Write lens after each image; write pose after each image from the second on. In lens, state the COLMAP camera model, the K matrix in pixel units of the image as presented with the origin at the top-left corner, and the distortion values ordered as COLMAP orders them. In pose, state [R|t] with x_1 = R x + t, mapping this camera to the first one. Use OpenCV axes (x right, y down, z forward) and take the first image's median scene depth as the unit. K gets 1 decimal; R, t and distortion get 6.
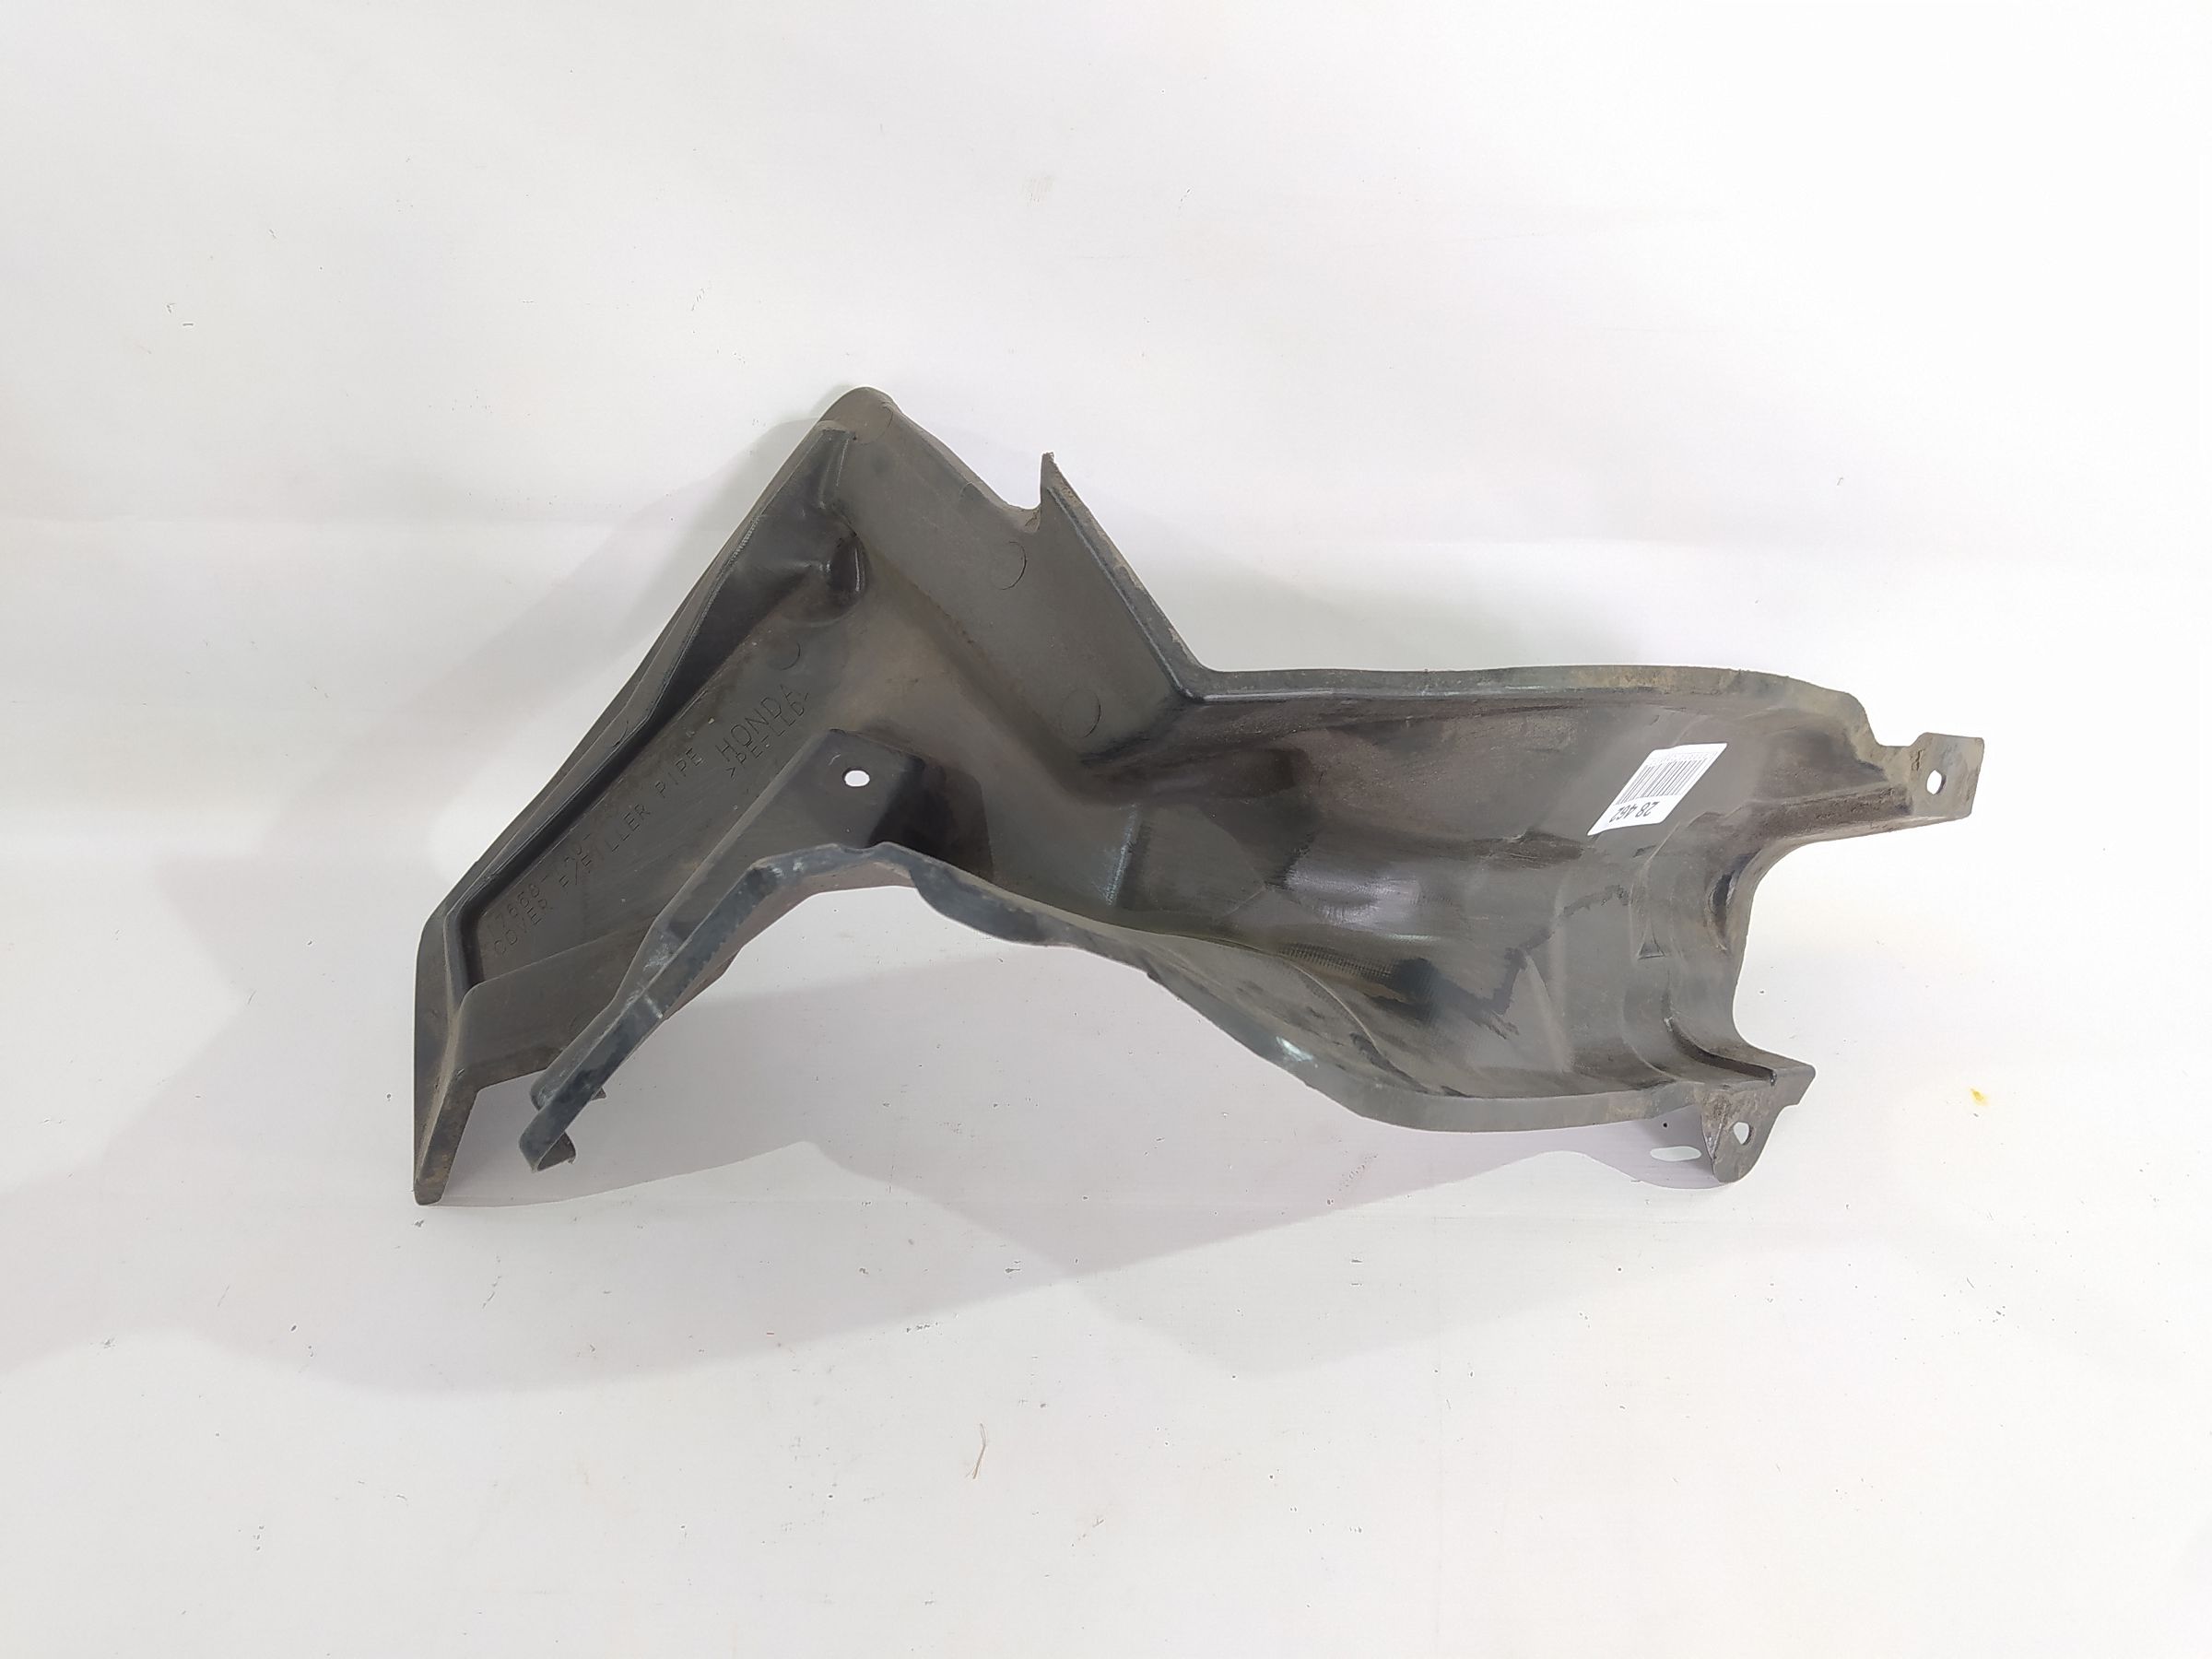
lens RADIAL K [[1722.9, 0, 1106.0], [0, 1722.9, 829.5], [0, 0, 1]] dist [0.037928, 0.007330]
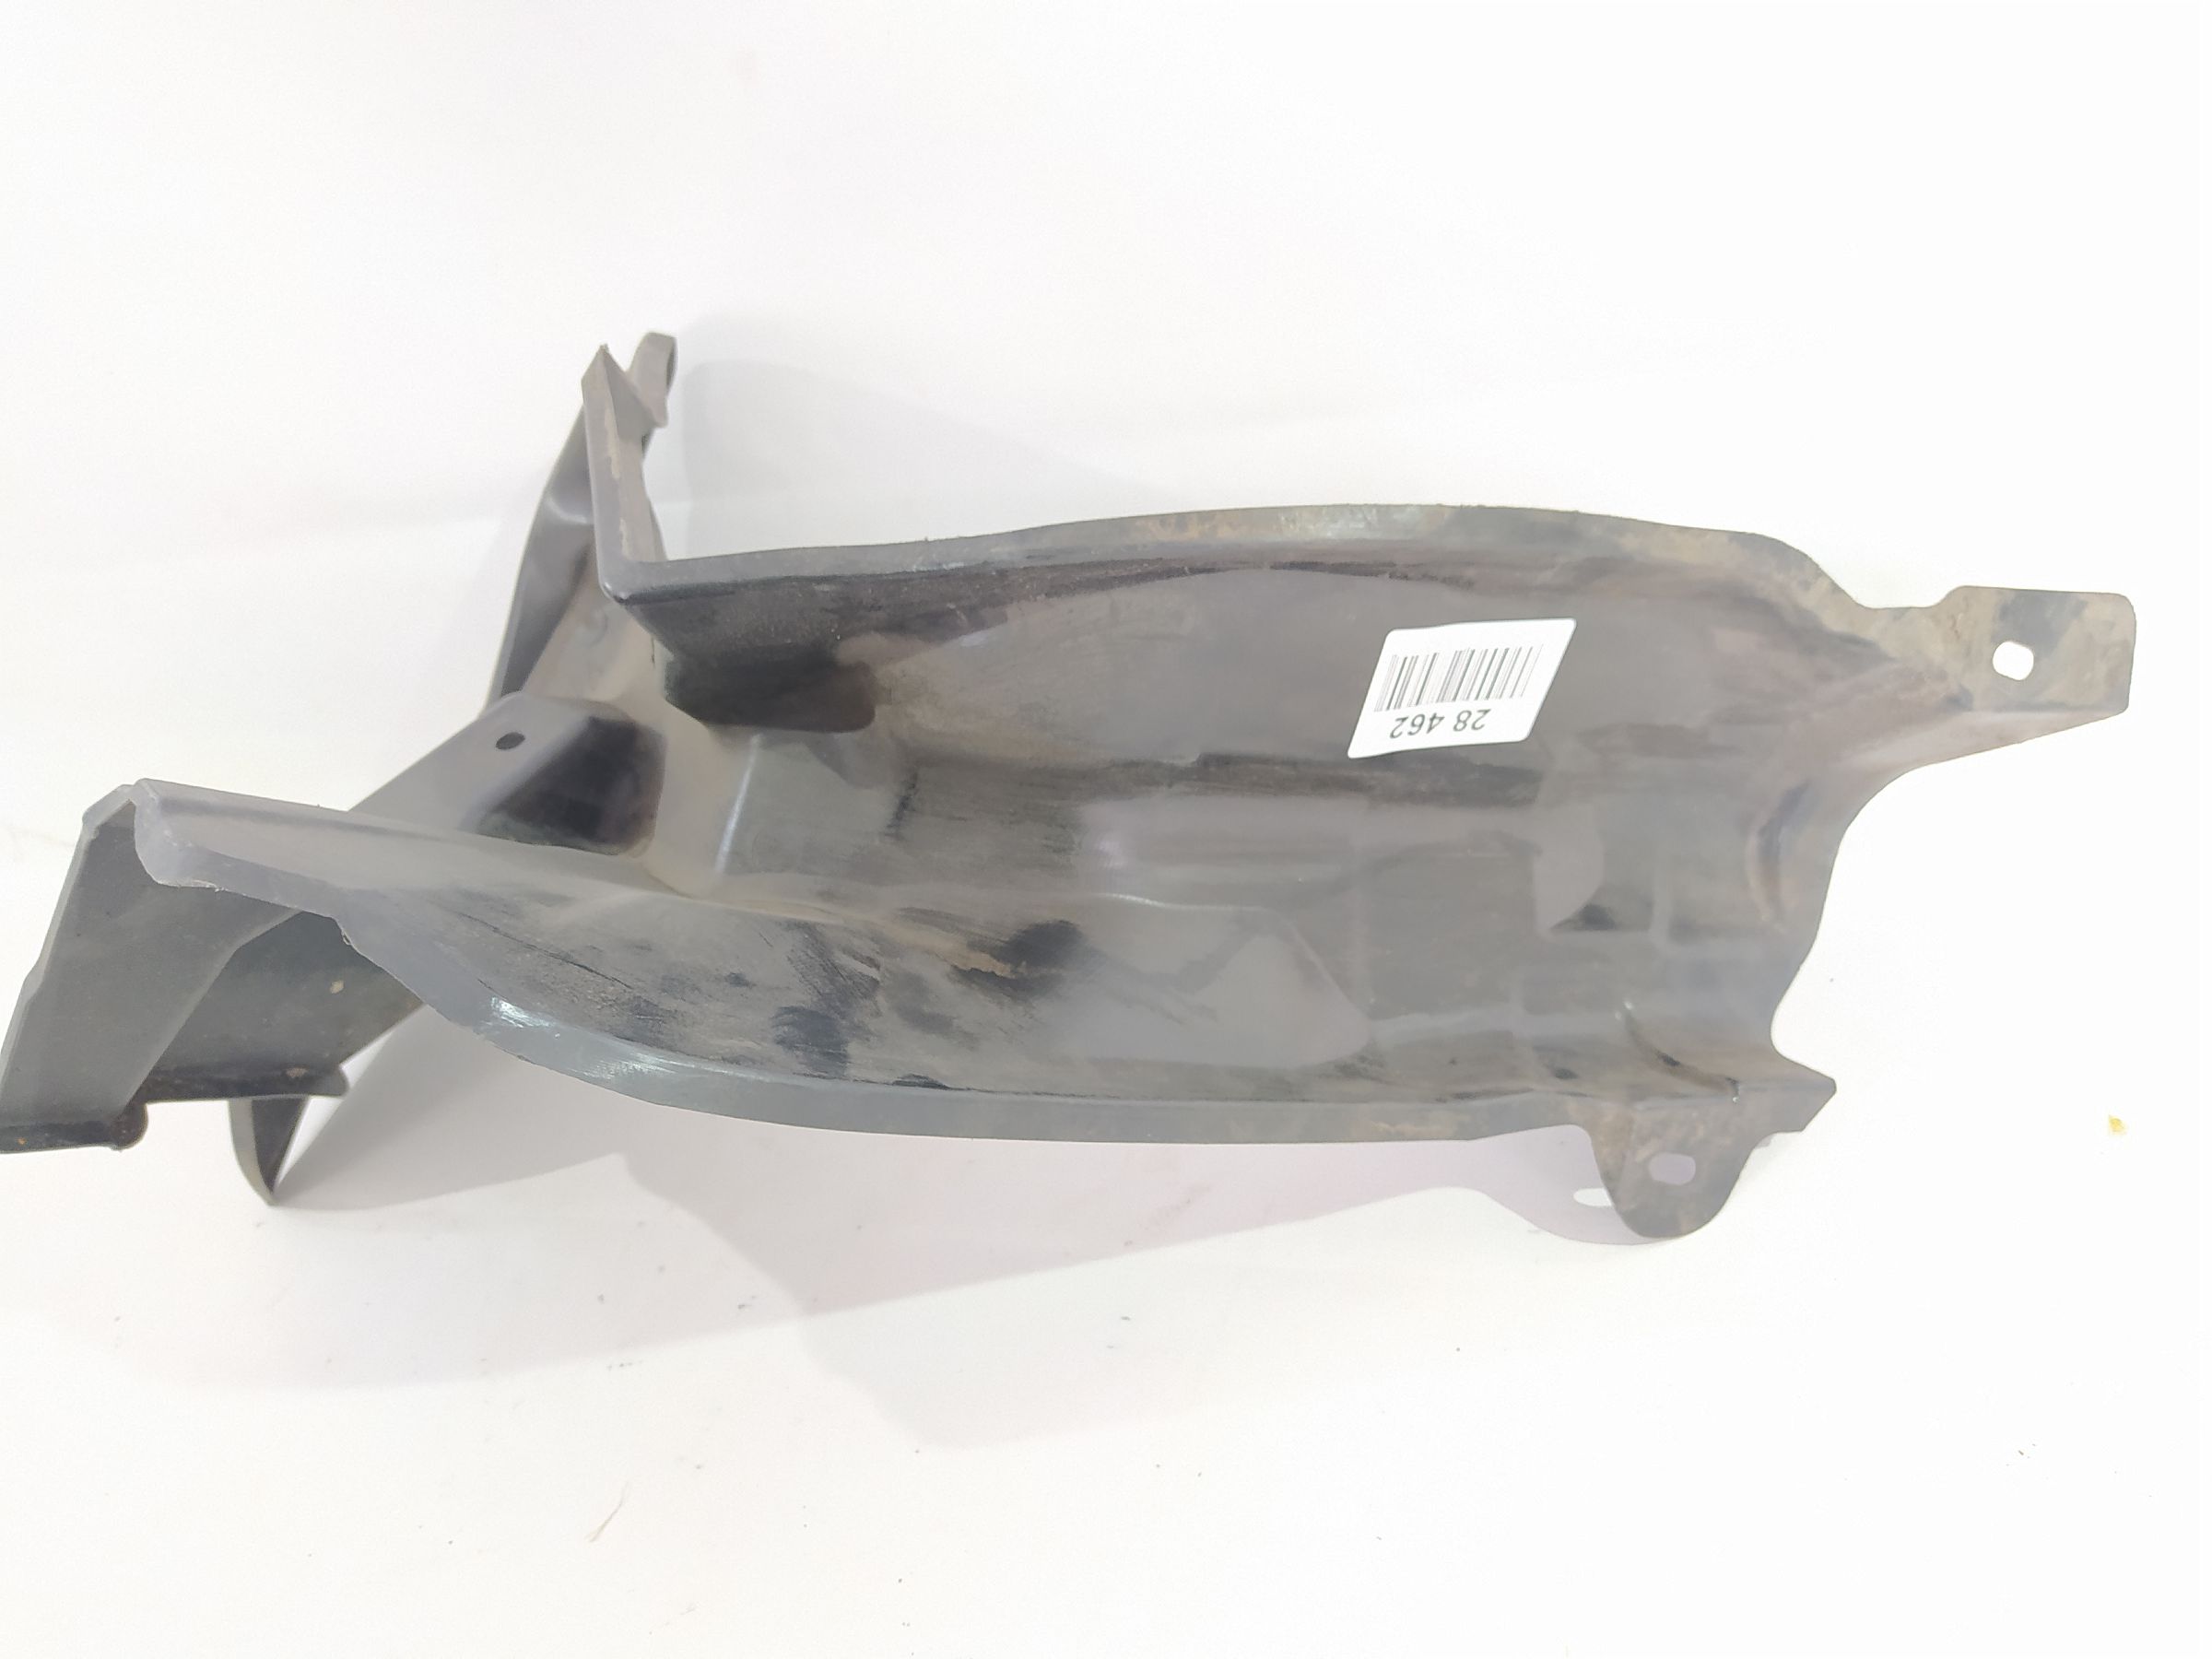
lens RADIAL K [[1722.9, 0, 1106.0], [0, 1722.9, 829.5], [0, 0, 1]] dist [0.037928, 0.007330]
pose [[0.920712, -0.049719, -0.387062, 0.437647], [0.036676, 0.998485, -0.041016, 0.057399], [0.388515, 0.023569, 0.921141, 0.253683]]
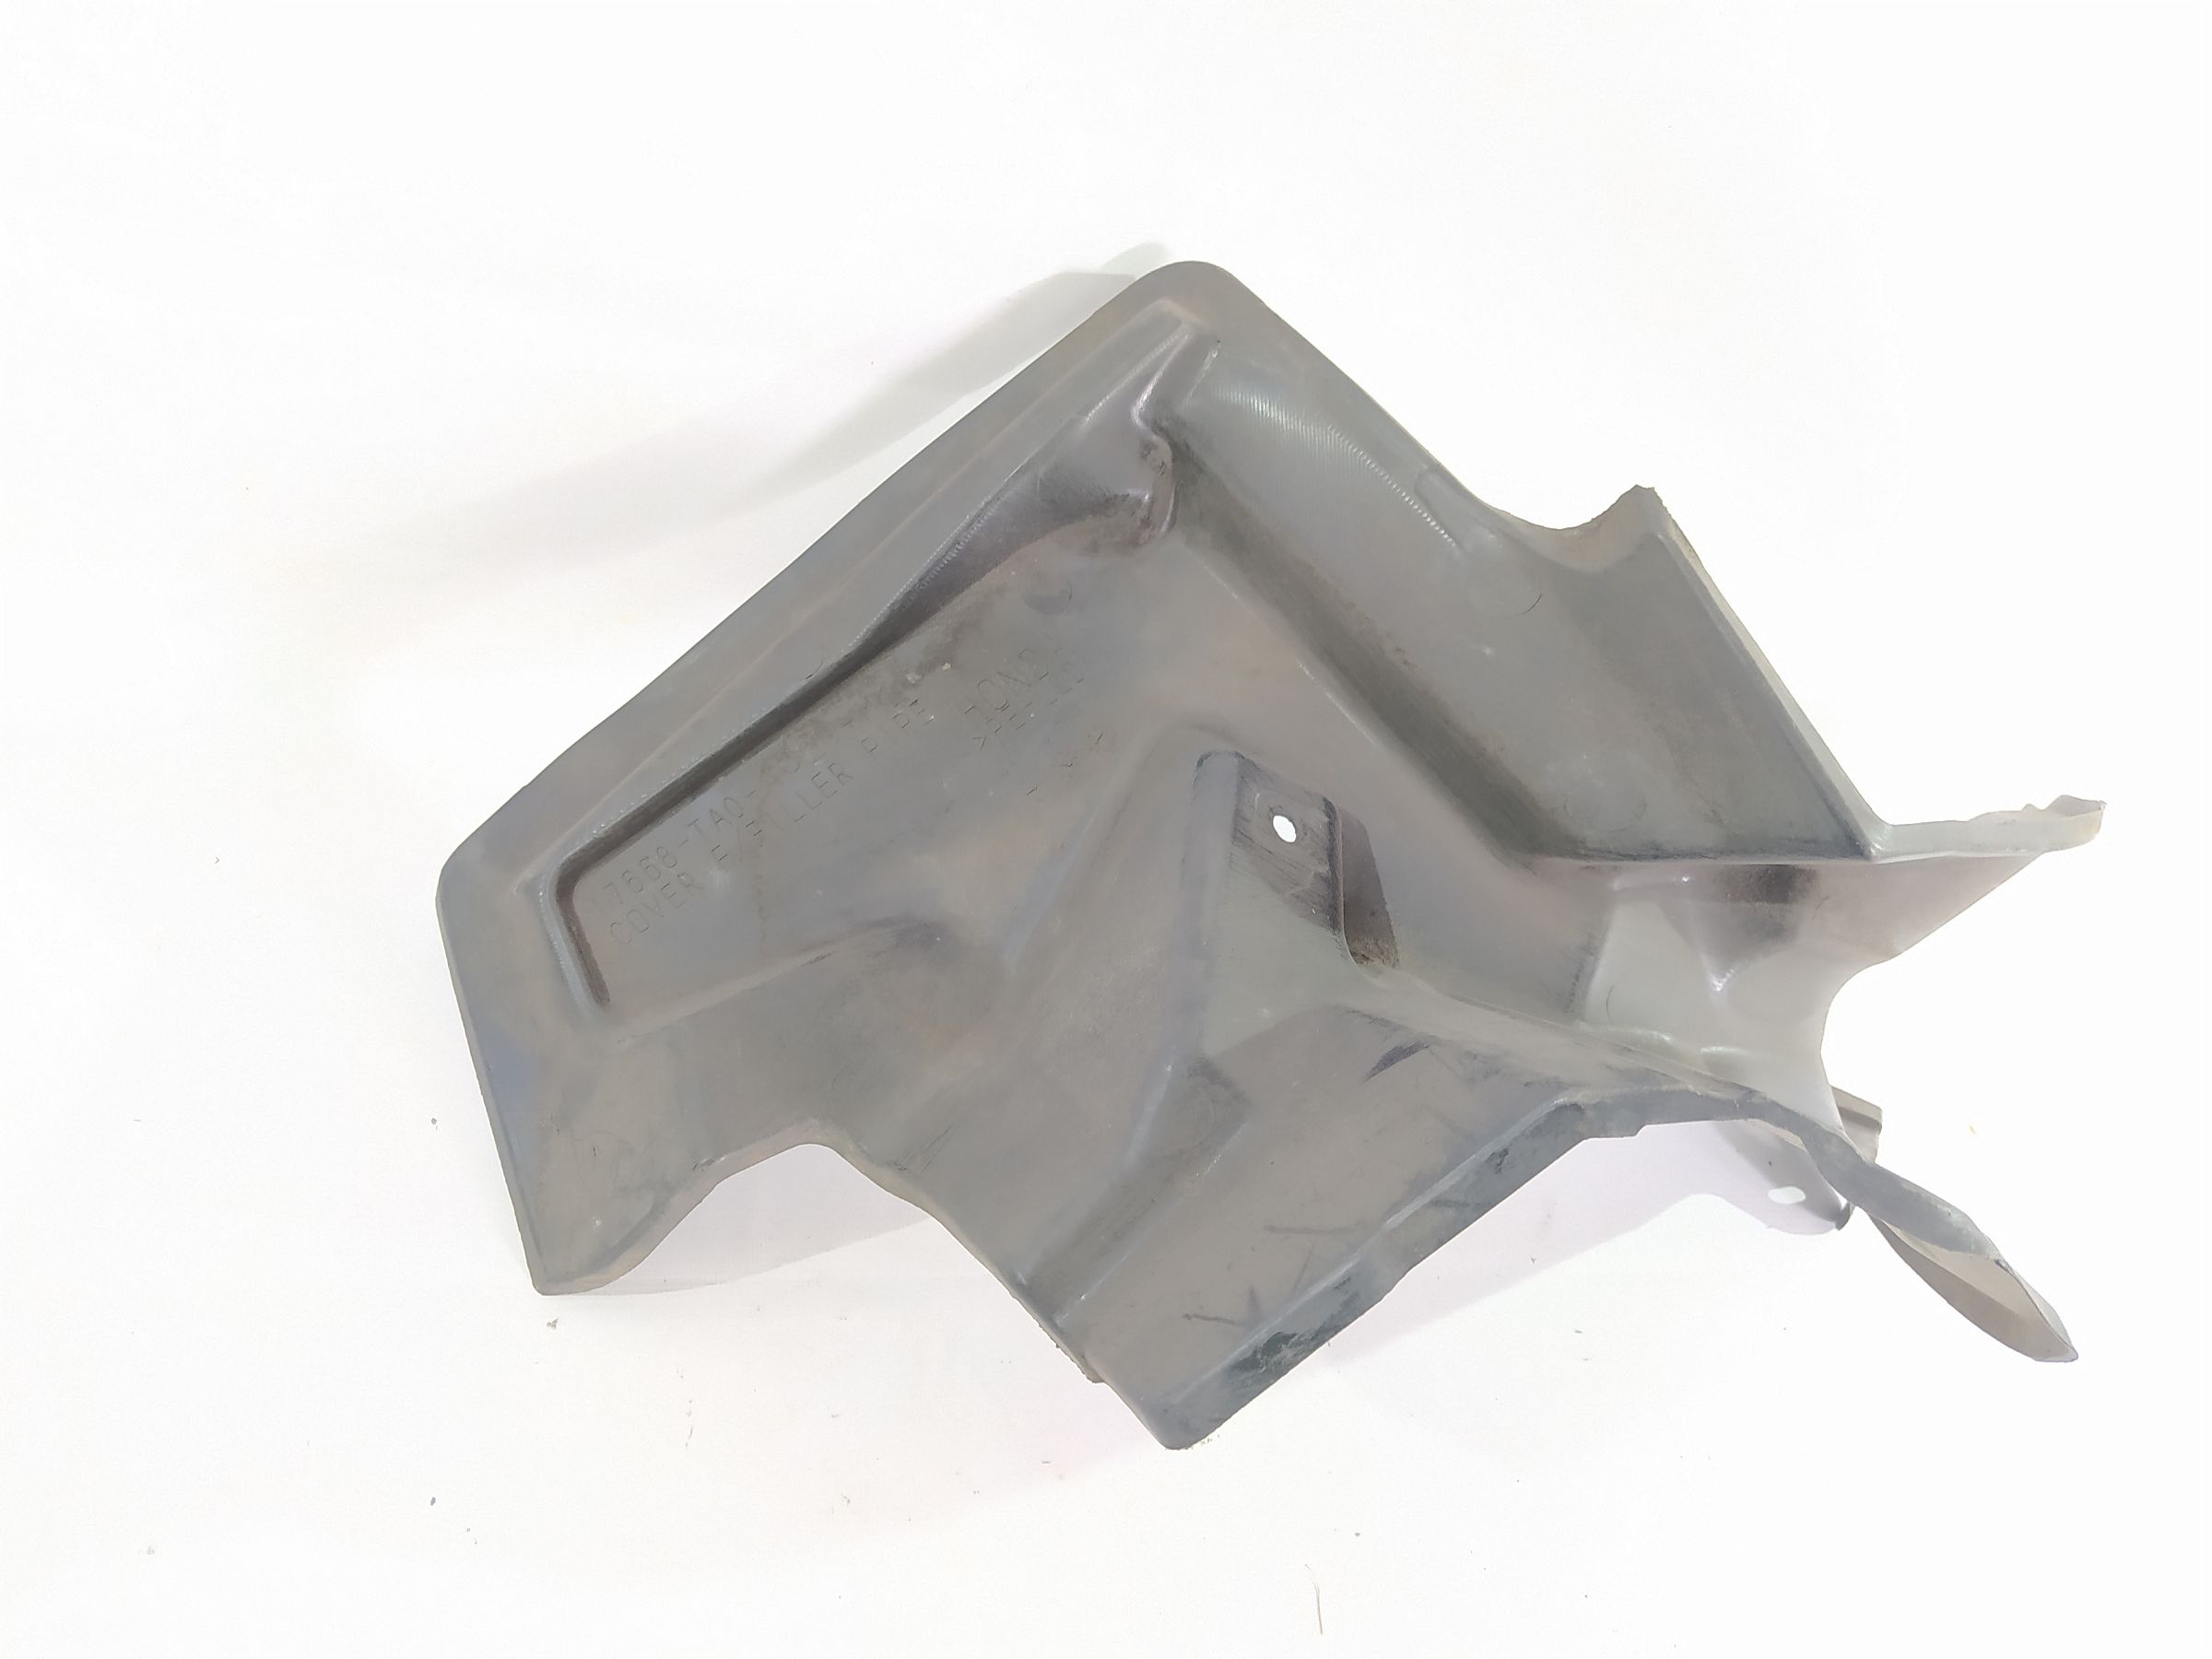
lens RADIAL K [[1722.9, 0, 1106.0], [0, 1722.9, 829.5], [0, 0, 1]] dist [0.037928, 0.007330]
pose [[0.914072, 0.078552, 0.397873, -0.476298], [-0.148838, 0.977581, 0.148938, -0.120185], [-0.377254, -0.195359, 0.905271, 0.274559]]
